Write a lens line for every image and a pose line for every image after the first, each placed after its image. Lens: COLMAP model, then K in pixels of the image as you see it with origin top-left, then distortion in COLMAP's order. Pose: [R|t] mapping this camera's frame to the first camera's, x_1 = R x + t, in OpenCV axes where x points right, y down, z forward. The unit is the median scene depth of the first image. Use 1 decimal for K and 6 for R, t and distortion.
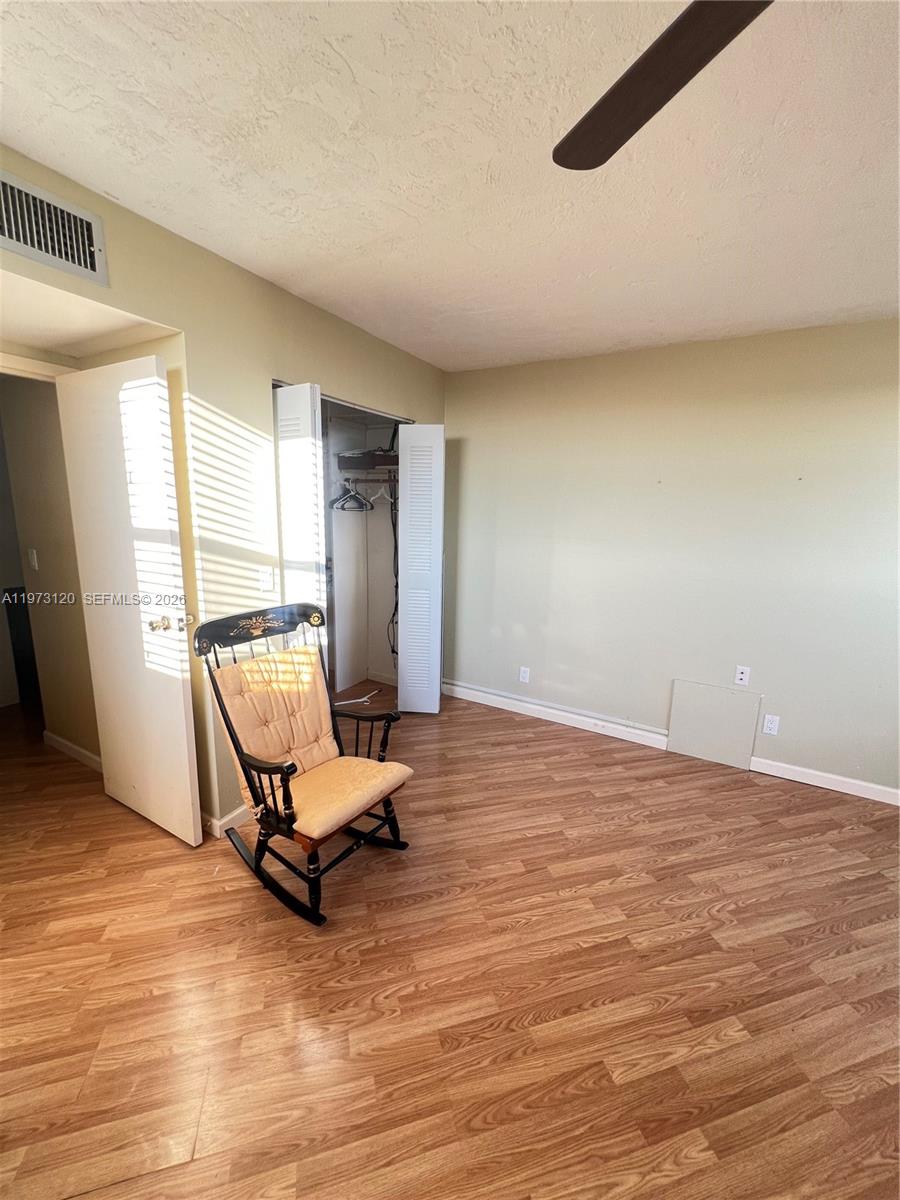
lens RADIAL K [[480.0, 0, 451.9], [0, 480.0, 596.9], [0, 0, 1]] dist [-0.004144, -0.000505]
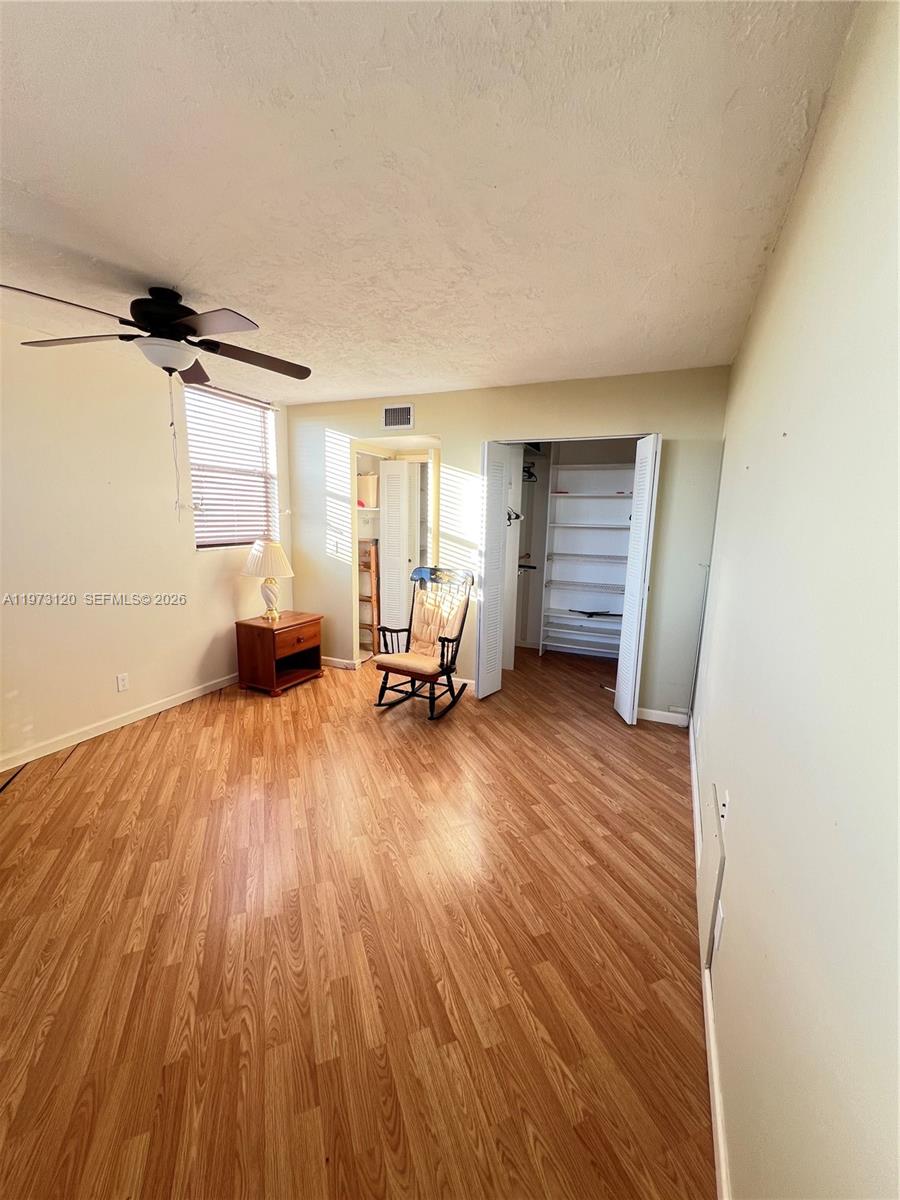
lens RADIAL K [[478.1, 0, 451.5], [0, 478.1, 598.2], [0, 0, 1]] dist [-0.001695, -0.000049]
pose [[0.093598, 0.150106, -0.984229, 1.405155], [-0.197844, 0.971658, 0.129375, -0.106426], [0.975755, 0.182615, 0.120643, 0.768390]]
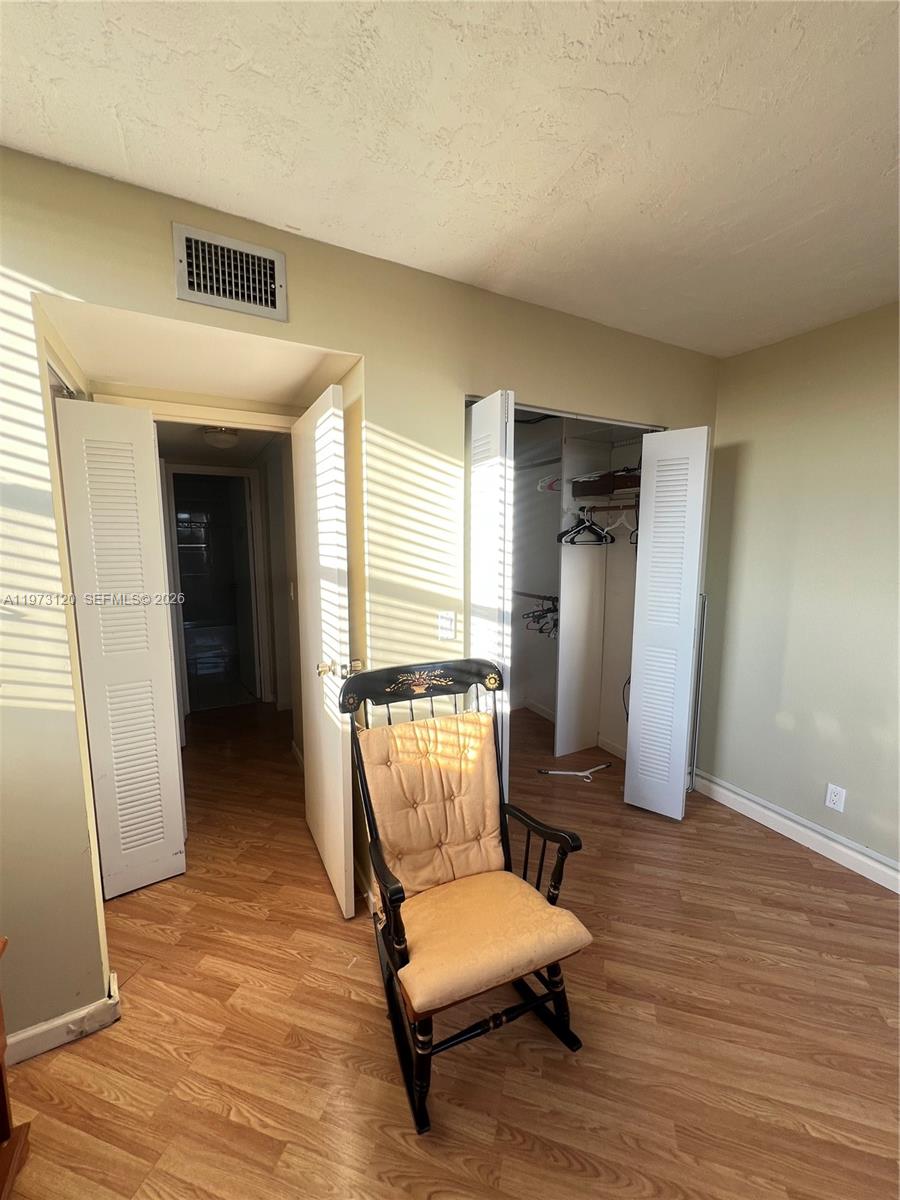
lens RADIAL K [[478.1, 0, 451.5], [0, 478.1, 598.2], [0, 0, 1]] dist [-0.001695, -0.000049]
pose [[0.843550, 0.045403, -0.535129, 0.080048], [-0.080050, 0.995919, -0.041688, -0.053836], [0.531052, 0.078003, 0.843741, 0.292138]]
